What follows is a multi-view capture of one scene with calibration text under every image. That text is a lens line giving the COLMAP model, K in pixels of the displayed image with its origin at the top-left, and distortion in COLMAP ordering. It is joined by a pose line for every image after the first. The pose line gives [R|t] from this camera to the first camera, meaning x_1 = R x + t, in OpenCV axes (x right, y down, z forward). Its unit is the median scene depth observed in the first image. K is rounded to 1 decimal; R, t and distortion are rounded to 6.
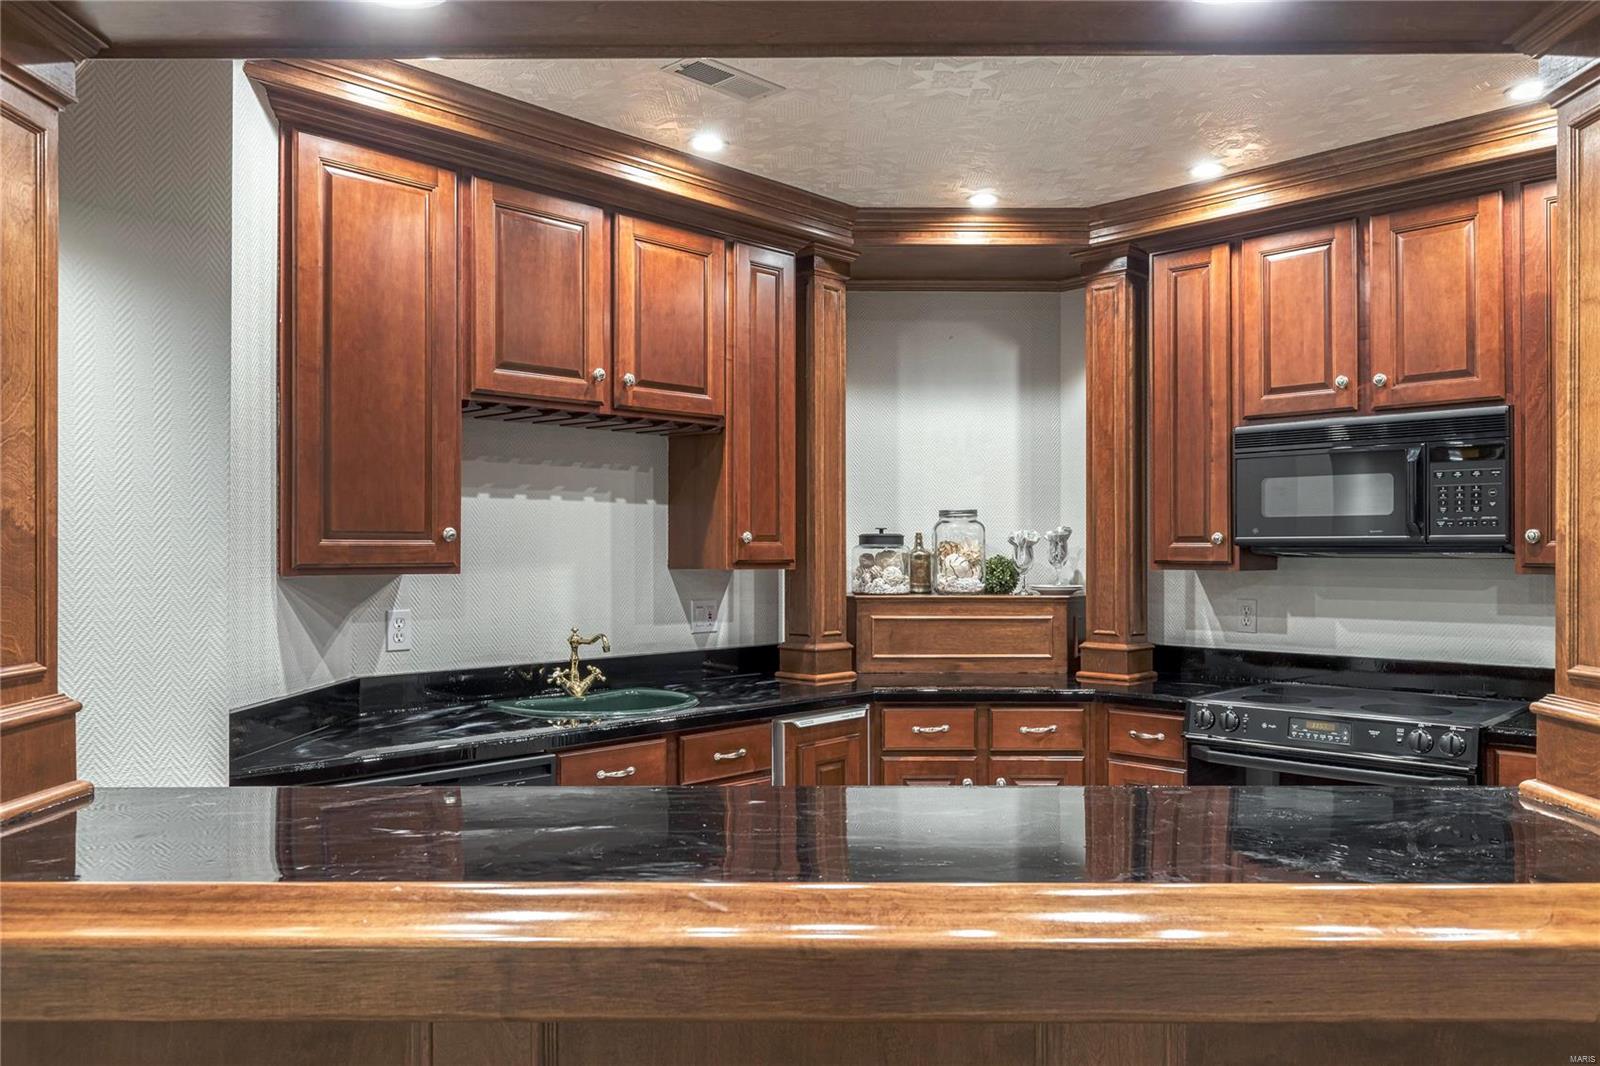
lens RADIAL K [[1137.1, 0, 800.0], [0, 1137.1, 537.5], [0, 0, 1]] dist [-0.012378, -0.003550]
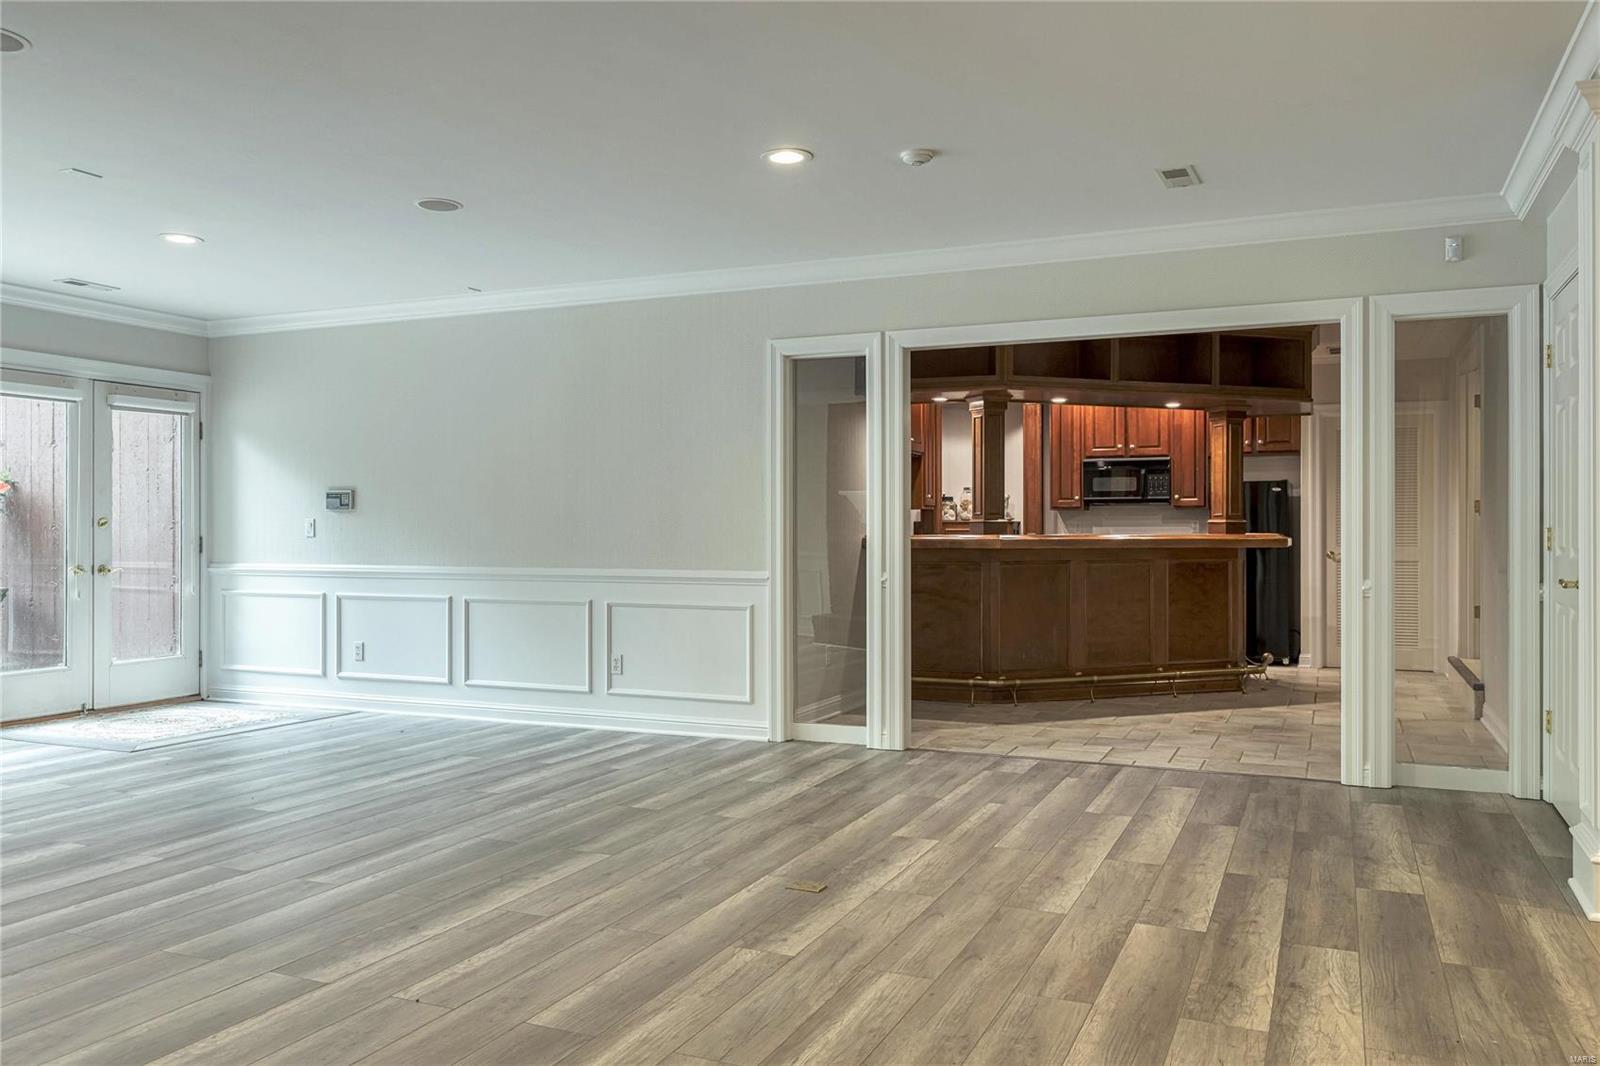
lens RADIAL K [[1214.9, 0, 804.4], [0, 1214.9, 525.3], [0, 0, 1]] dist [0.007775, 0.004780]
pose [[0.924966, -0.000158, 0.380050, -1.458807], [-0.002290, 0.999979, 0.005988, 0.052579], [-0.380044, -0.006409, 0.924946, -1.600121]]
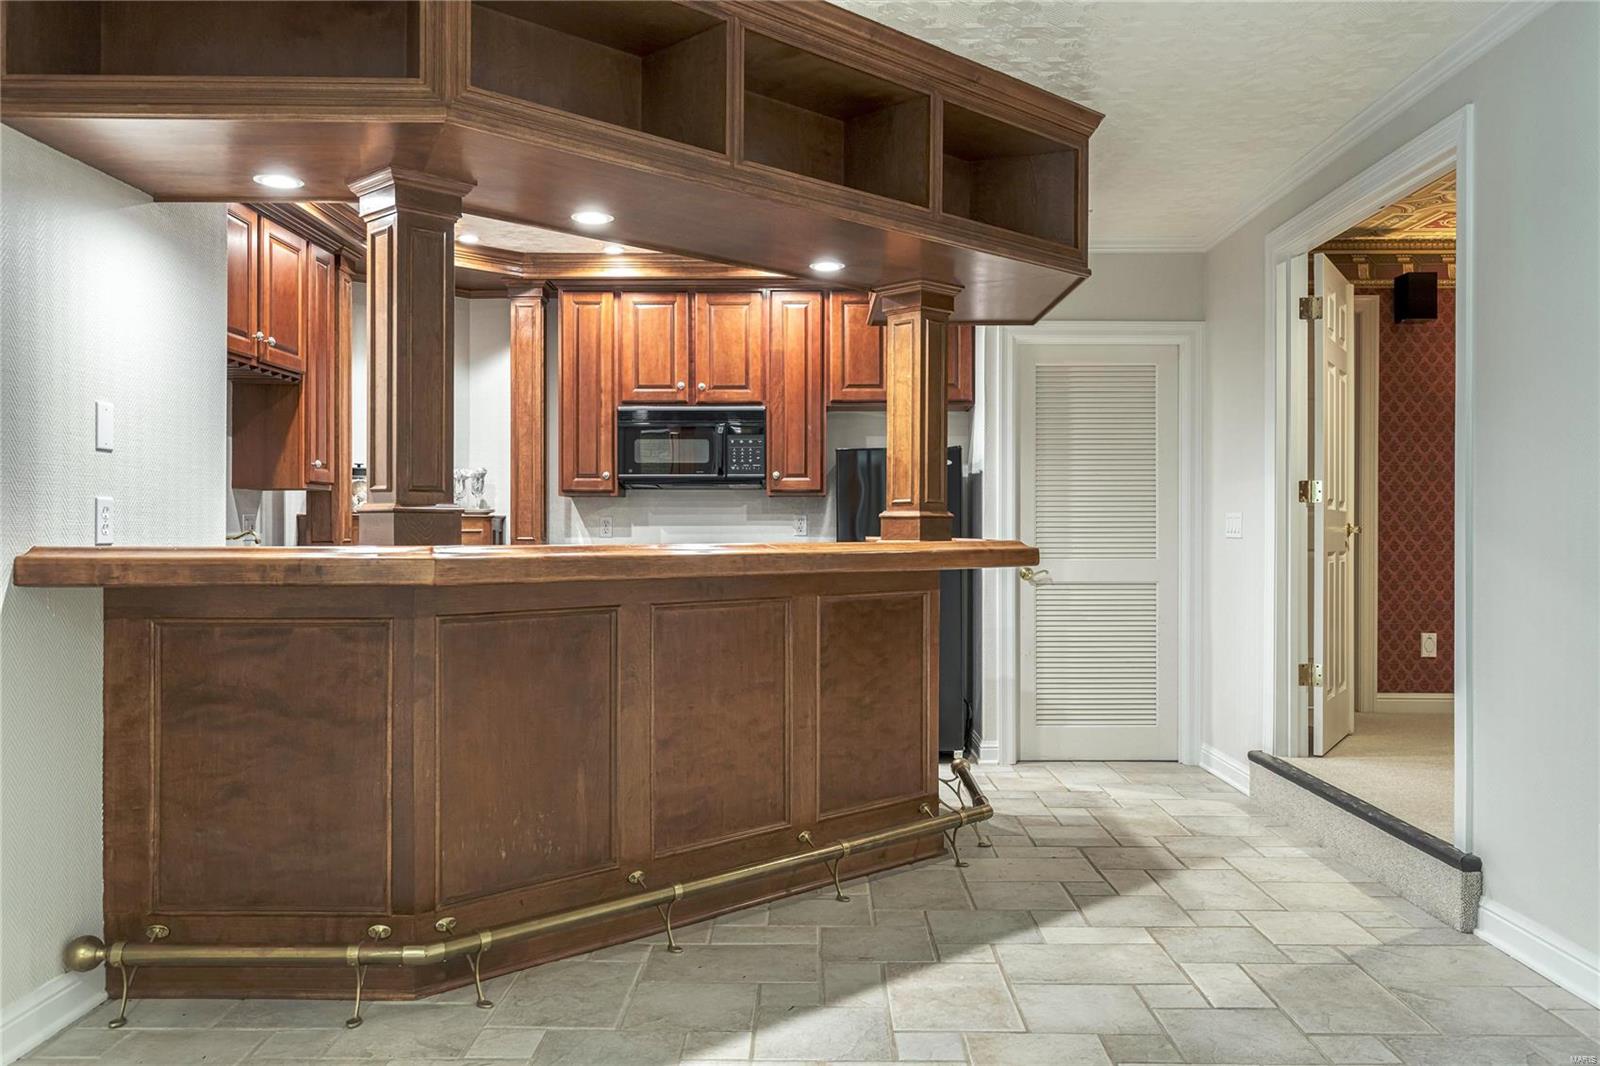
lens RADIAL K [[1258.4, 0, 805.2], [0, 1258.4, 525.7], [0, 0, 1]] dist [0.002480, 0.000713]
pose [[0.701897, 0.002135, 0.712275, -0.719695], [-0.007039, 0.999967, 0.003939, 0.064442], [-0.712243, -0.007778, 0.701890, -0.461827]]
